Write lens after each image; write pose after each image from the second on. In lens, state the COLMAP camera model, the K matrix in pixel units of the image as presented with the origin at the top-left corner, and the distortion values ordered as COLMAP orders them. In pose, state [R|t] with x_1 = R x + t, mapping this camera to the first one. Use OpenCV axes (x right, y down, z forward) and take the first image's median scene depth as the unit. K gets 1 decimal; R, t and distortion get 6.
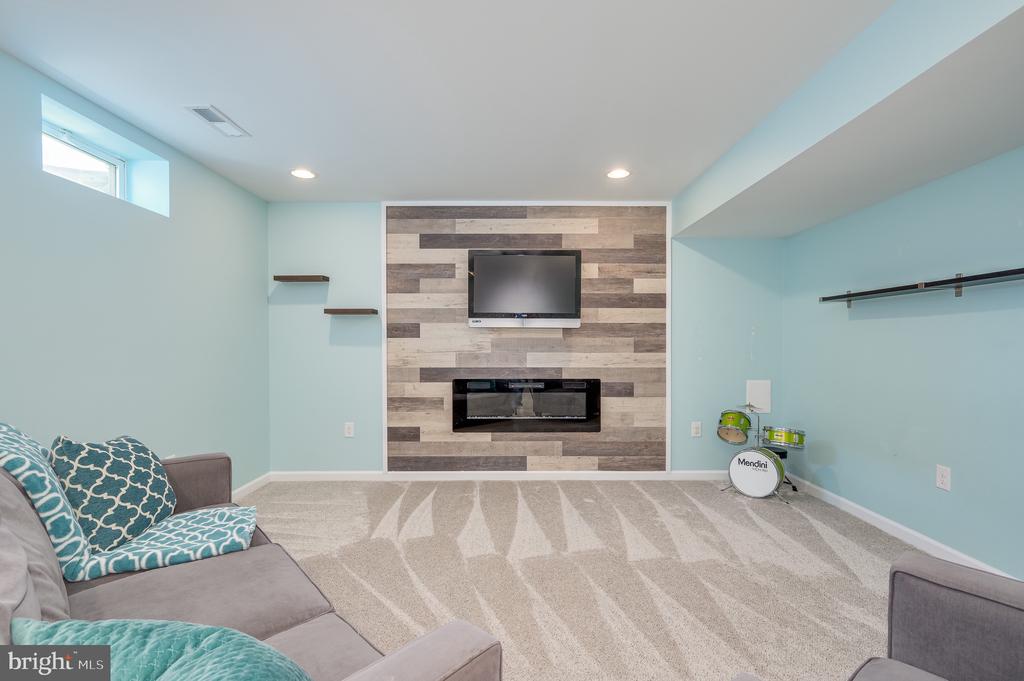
lens RADIAL K [[464.4, 0, 516.5], [0, 464.4, 340.6], [0, 0, 1]] dist [0.017577, 0.000157]
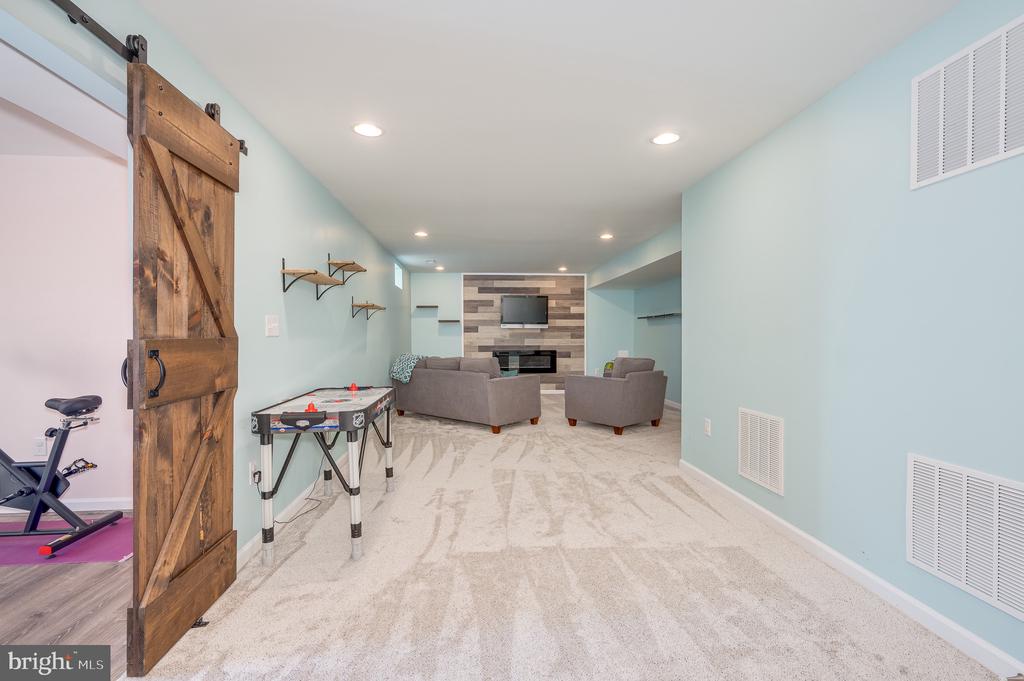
lens RADIAL K [[464.4, 0, 509.4], [0, 464.4, 338.1], [0, 0, 1]] dist [0.017577, 0.000157]
pose [[0.996561, -0.002431, 0.082832, -0.244298], [0.001991, 0.999984, 0.005386, 0.009185], [-0.082843, -0.005203, 0.996549, -1.286653]]
